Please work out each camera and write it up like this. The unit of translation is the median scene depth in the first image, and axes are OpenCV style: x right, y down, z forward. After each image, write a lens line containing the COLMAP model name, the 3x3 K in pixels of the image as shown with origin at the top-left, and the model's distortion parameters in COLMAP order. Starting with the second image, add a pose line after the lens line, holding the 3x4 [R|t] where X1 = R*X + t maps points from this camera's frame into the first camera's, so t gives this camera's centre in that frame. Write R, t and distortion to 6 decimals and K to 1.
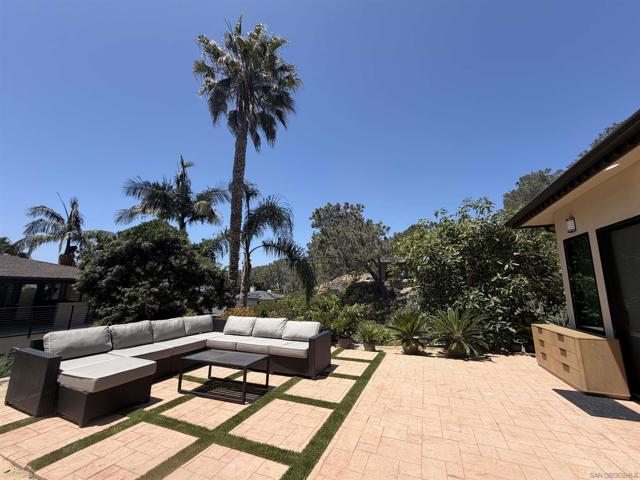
lens RADIAL K [[255.0, 0, 316.6], [0, 255.0, 240.8], [0, 0, 1]] dist [0.001798, 0.000476]
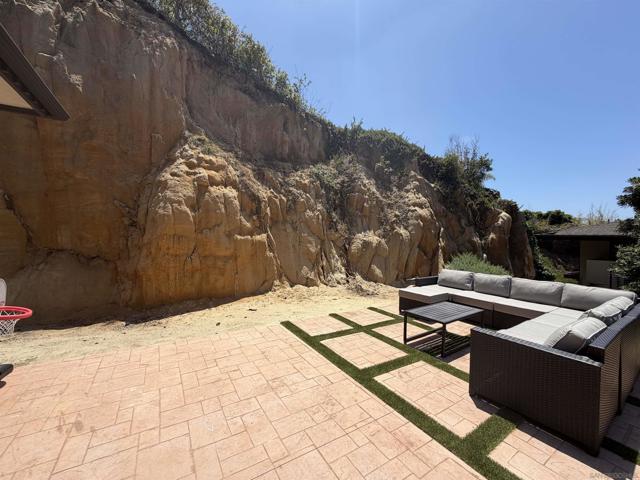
lens RADIAL K [[255.0, 0, 316.9], [0, 255.0, 240.4], [0, 0, 1]] dist [0.001798, 0.000476]
pose [[-0.584335, -0.012967, -0.811409, 0.884867], [0.127766, 0.985932, -0.107767, 0.264317], [0.801392, -0.166642, -0.574458, 1.423253]]
